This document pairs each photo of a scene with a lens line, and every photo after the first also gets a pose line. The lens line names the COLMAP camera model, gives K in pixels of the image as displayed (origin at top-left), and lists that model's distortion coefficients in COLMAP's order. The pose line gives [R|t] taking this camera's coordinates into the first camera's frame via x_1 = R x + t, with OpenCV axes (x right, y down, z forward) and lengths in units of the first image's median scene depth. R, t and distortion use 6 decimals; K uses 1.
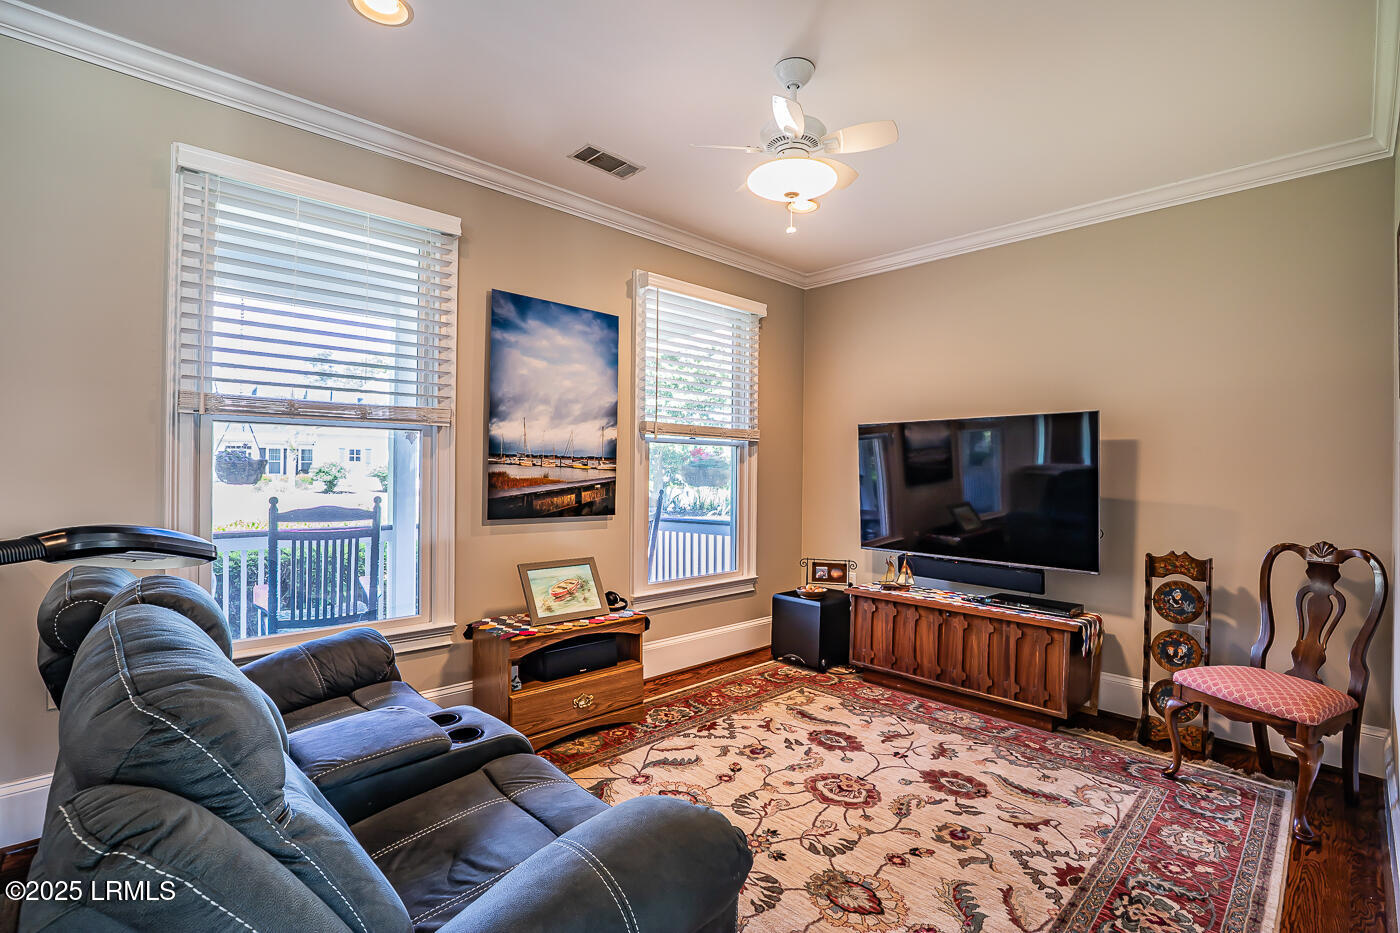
lens RADIAL K [[644.1, 0, 707.5], [0, 644.1, 473.2], [0, 0, 1]] dist [-0.030506, 0.004633]
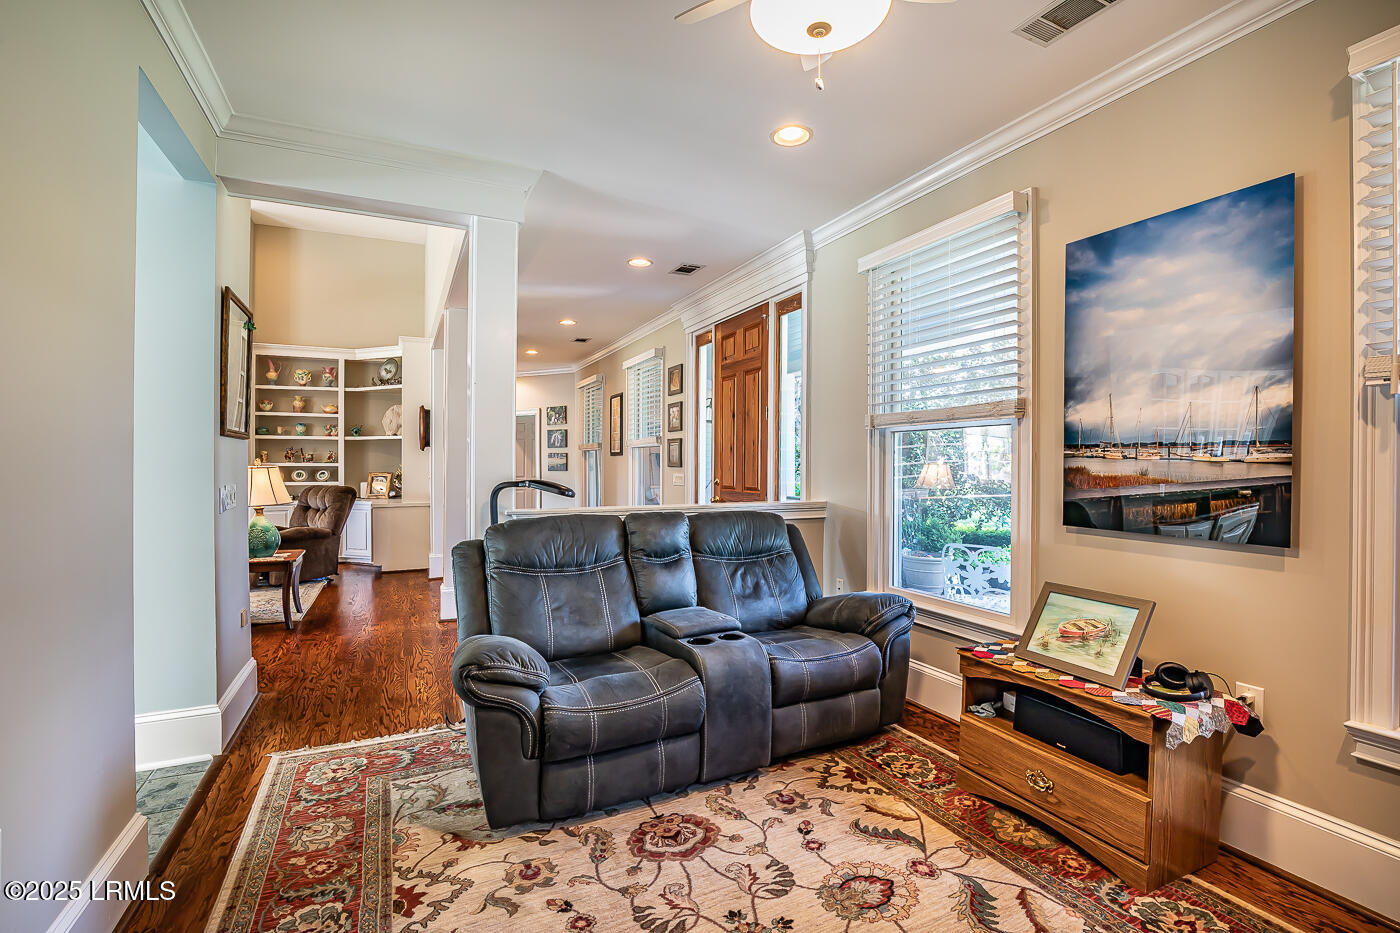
lens RADIAL K [[644.1, 0, 709.7], [0, 644.1, 460.2], [0, 0, 1]] dist [-0.030506, 0.004633]
pose [[-0.304880, -0.012107, -0.952314, 0.559921], [-0.004839, 0.999926, -0.011163, 0.000446], [0.952378, 0.001205, -0.304916, 0.788492]]
